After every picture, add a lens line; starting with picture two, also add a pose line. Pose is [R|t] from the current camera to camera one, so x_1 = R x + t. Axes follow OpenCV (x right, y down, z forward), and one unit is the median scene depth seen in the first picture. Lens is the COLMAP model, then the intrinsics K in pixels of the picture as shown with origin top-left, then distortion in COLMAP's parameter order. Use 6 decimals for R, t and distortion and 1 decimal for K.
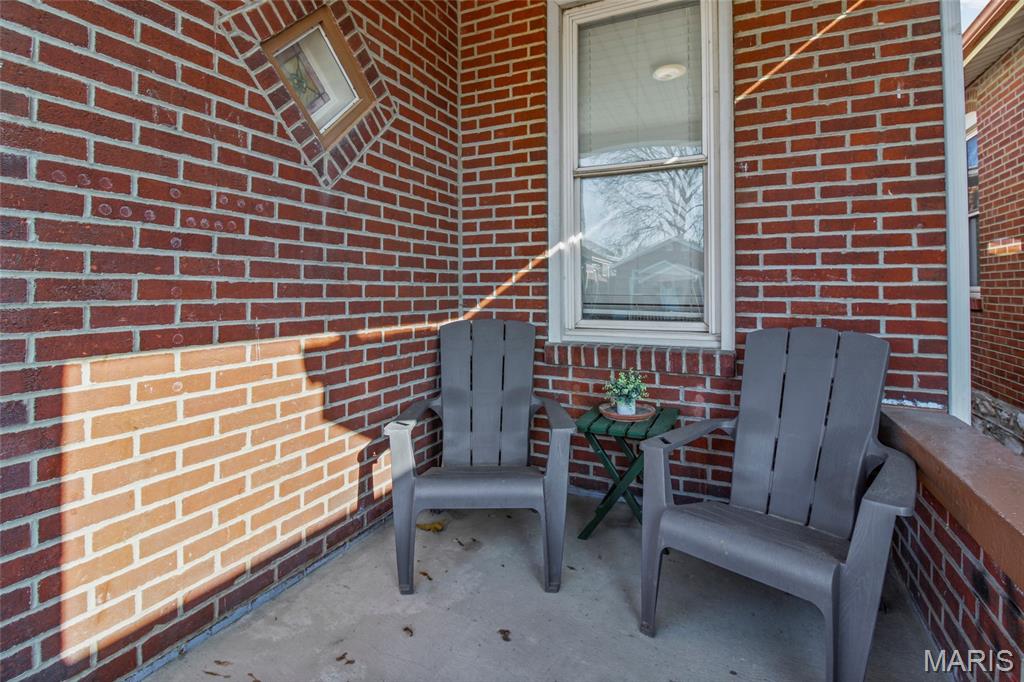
lens RADIAL K [[491.4, 0, 513.9], [0, 491.4, 292.4], [0, 0, 1]] dist [-0.001389, -0.012012]
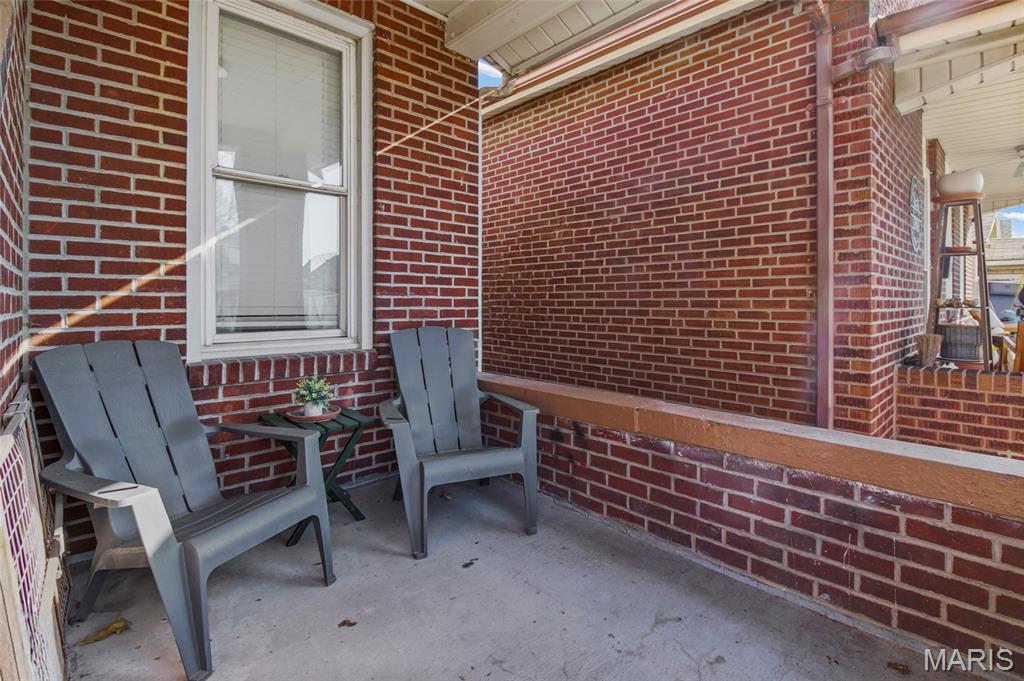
lens RADIAL K [[484.2, 0, 534.2], [0, 484.2, 306.9], [0, 0, 1]] dist [0.000018, -0.012834]
pose [[0.347926, -0.012779, 0.937435, -0.572673], [0.000906, 0.999911, 0.013294, -0.006902], [-0.937521, -0.003776, 0.347907, 0.165957]]
